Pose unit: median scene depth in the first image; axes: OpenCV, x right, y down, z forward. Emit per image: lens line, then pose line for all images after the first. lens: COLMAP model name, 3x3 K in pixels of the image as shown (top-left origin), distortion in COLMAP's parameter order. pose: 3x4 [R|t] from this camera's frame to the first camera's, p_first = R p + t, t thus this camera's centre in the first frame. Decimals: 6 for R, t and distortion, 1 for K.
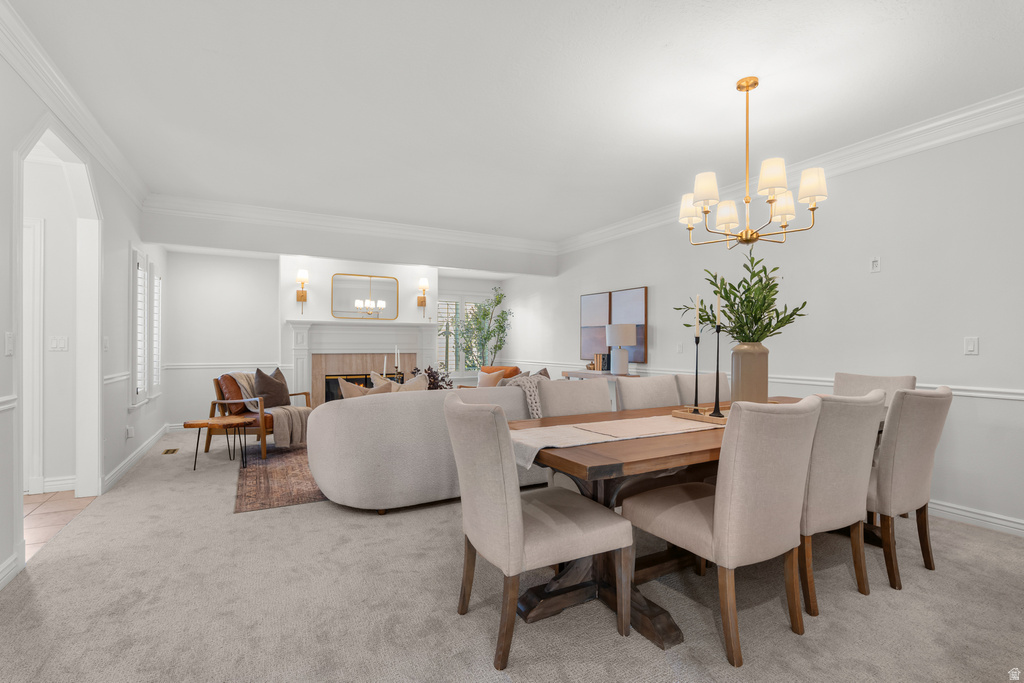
lens RADIAL K [[473.6, 0, 516.7], [0, 473.6, 341.8], [0, 0, 1]] dist [-0.021778, 0.006038]
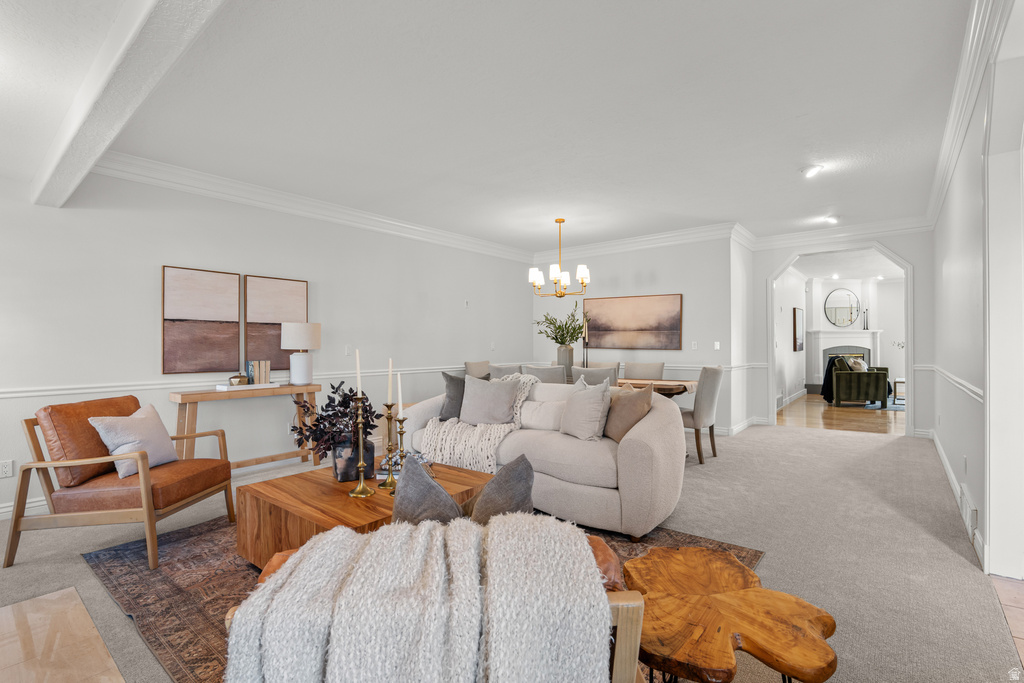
lens RADIAL K [[475.8, 0, 512.8], [0, 475.8, 346.5], [0, 0, 1]] dist [-0.025321, 0.005129]
pose [[-0.370691, -0.001067, 0.928756, -0.621636], [-0.000430, 0.999999, 0.000978, 0.002664], [-0.928756, -0.000037, -0.370691, 0.882629]]
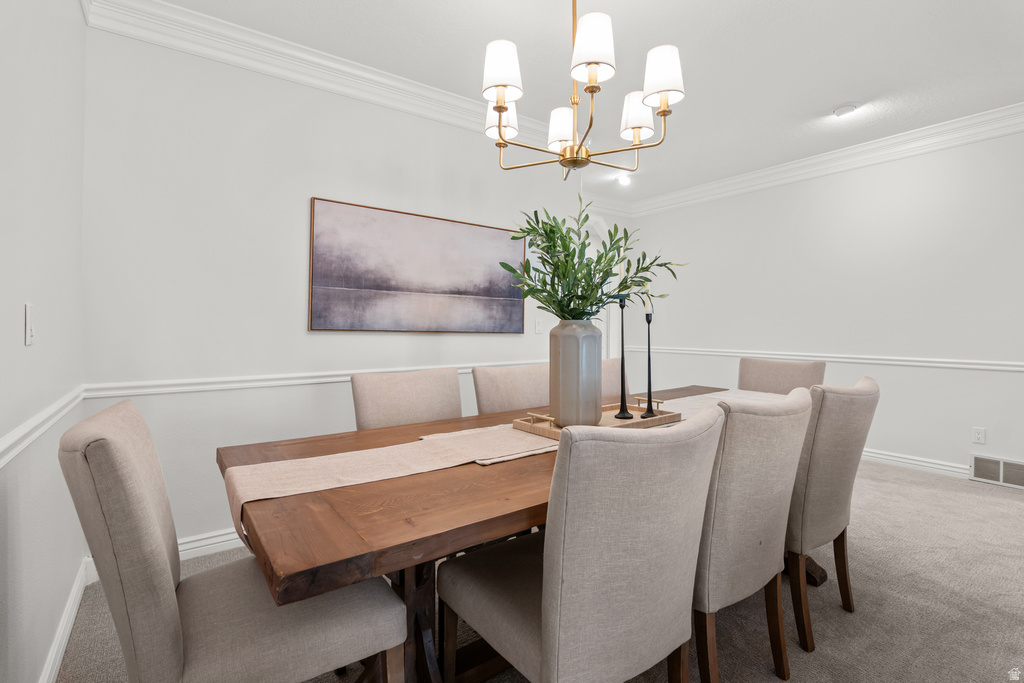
lens RADIAL K [[475.8, 0, 512.8], [0, 475.8, 346.5], [0, 0, 1]] dist [-0.025321, 0.005129]
pose [[-0.992684, 0.000188, -0.120742, 0.285709], [-0.004687, 0.999185, 0.040095, 0.003486], [0.120651, 0.040367, -0.991874, 0.732017]]
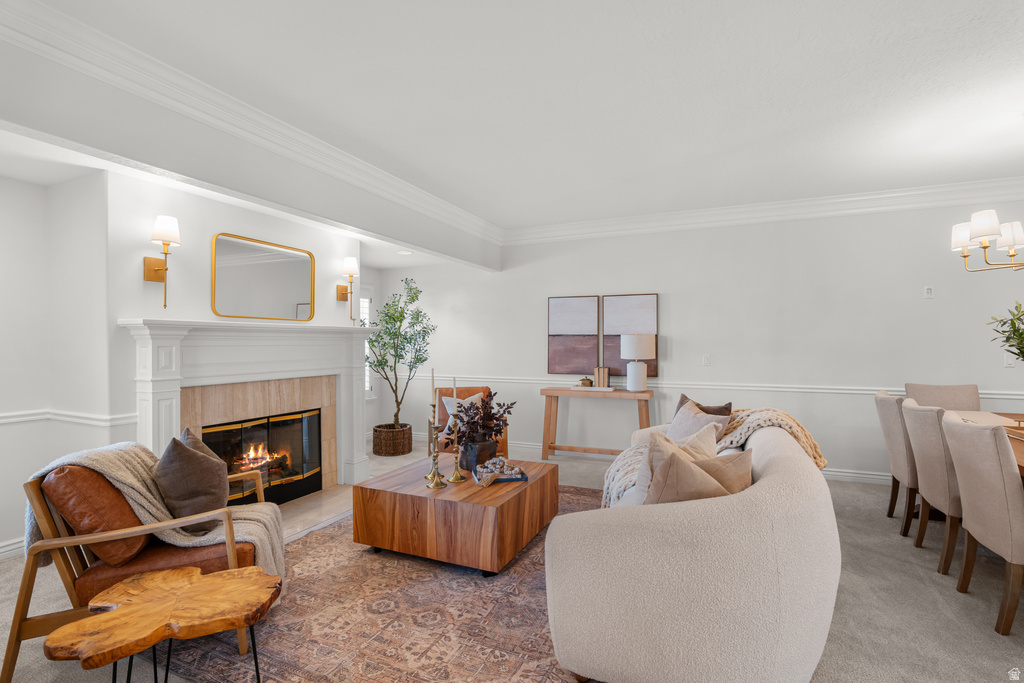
lens RADIAL K [[473.6, 0, 516.7], [0, 473.6, 341.8], [0, 0, 1]] dist [-0.021778, 0.006038]
pose [[0.797687, -0.004102, 0.603057, -0.453986], [0.000882, 0.999984, 0.005636, -0.025927], [-0.603070, -0.003964, 0.797678, 0.393356]]
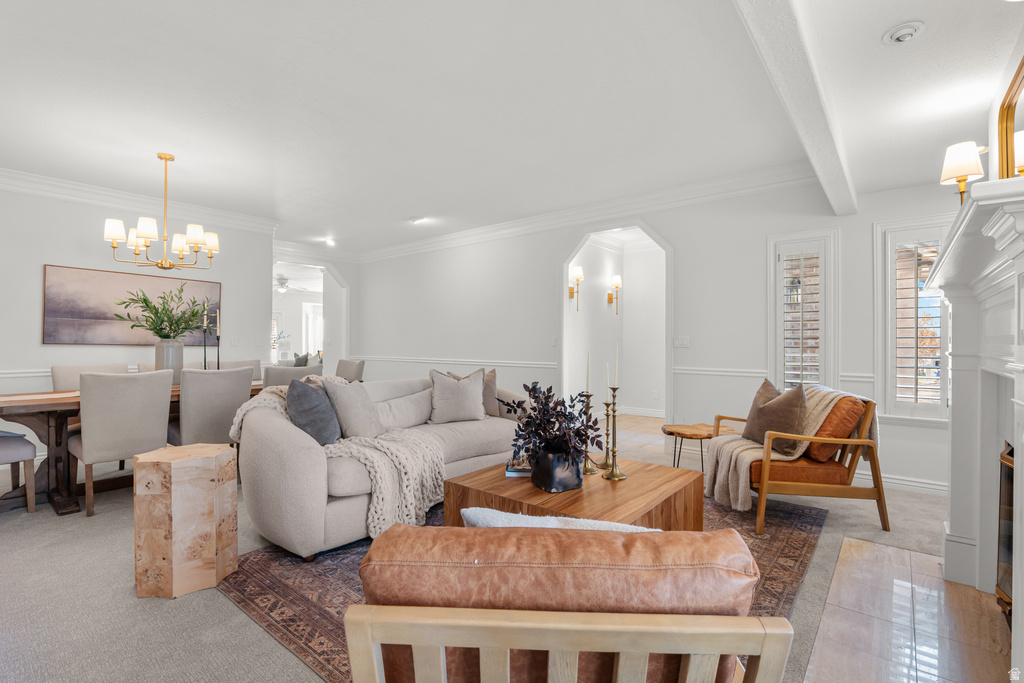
lens RADIAL K [[473.6, 0, 516.7], [0, 473.6, 341.8], [0, 0, 1]] dist [-0.021778, 0.006038]
pose [[-0.924972, -0.001391, -0.380033, 0.019939], [-0.000198, 0.999995, -0.003180, 0.005434], [0.380035, -0.002866, -0.924968, 1.206225]]
